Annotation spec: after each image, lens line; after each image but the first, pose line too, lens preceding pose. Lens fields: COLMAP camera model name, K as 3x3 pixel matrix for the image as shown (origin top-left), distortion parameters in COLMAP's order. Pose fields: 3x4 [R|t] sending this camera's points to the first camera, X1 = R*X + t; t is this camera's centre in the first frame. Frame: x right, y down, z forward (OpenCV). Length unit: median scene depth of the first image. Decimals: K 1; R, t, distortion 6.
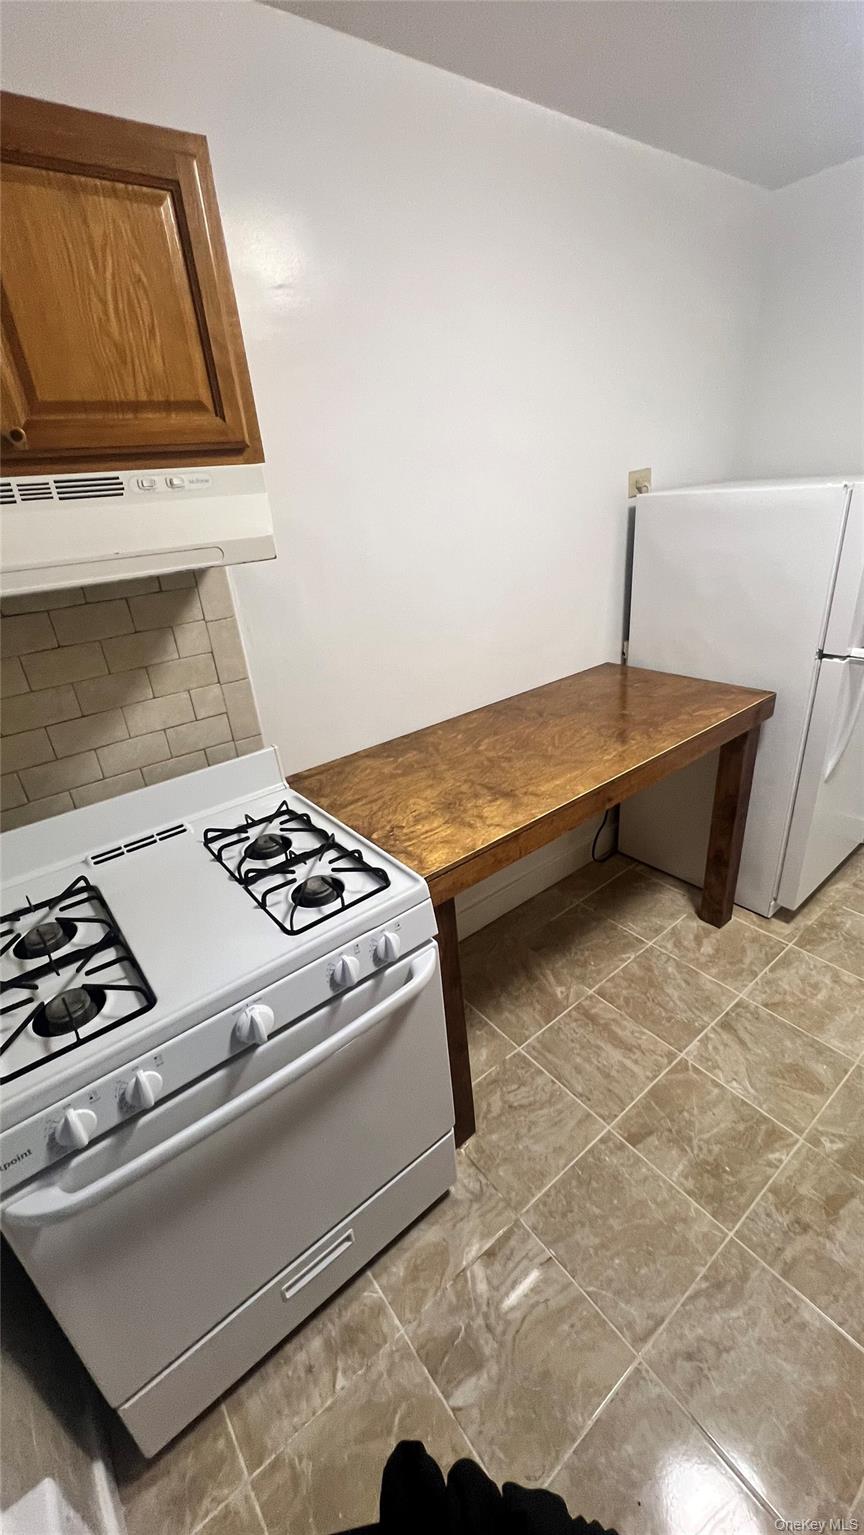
lens RADIAL K [[615.7, 0, 434.3], [0, 615.7, 767.5], [0, 0, 1]] dist [-0.000812, 0.000448]
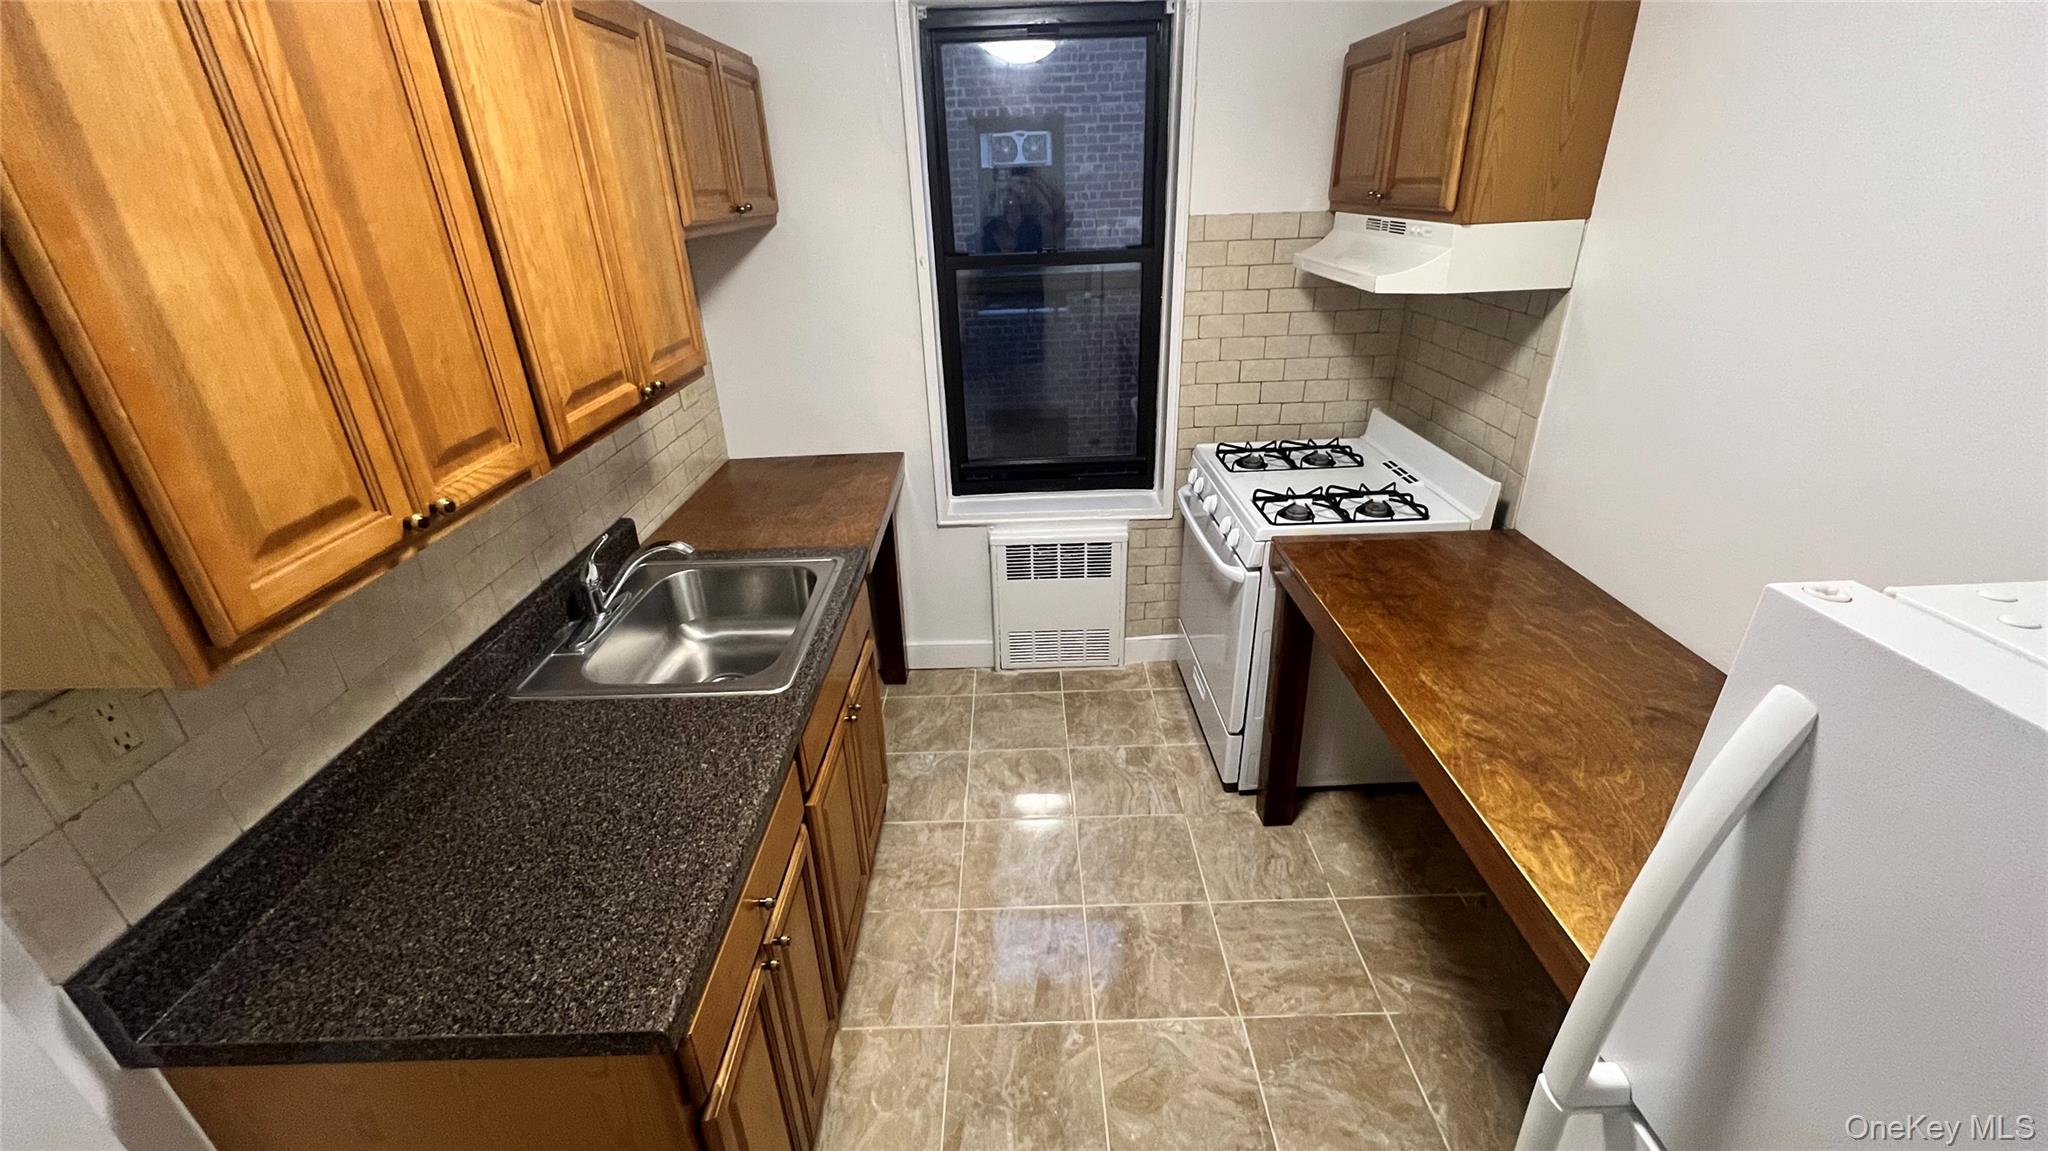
lens RADIAL K [[821.5, 0, 1031.0], [0, 821.5, 576.1], [0, 0, 1]] dist [-0.000812, 0.000448]
pose [[-0.594977, 0.428246, -0.680153, 1.176332], [-0.273906, 0.687543, 0.672503, -0.624036], [0.755631, 0.586422, -0.291773, 0.883343]]
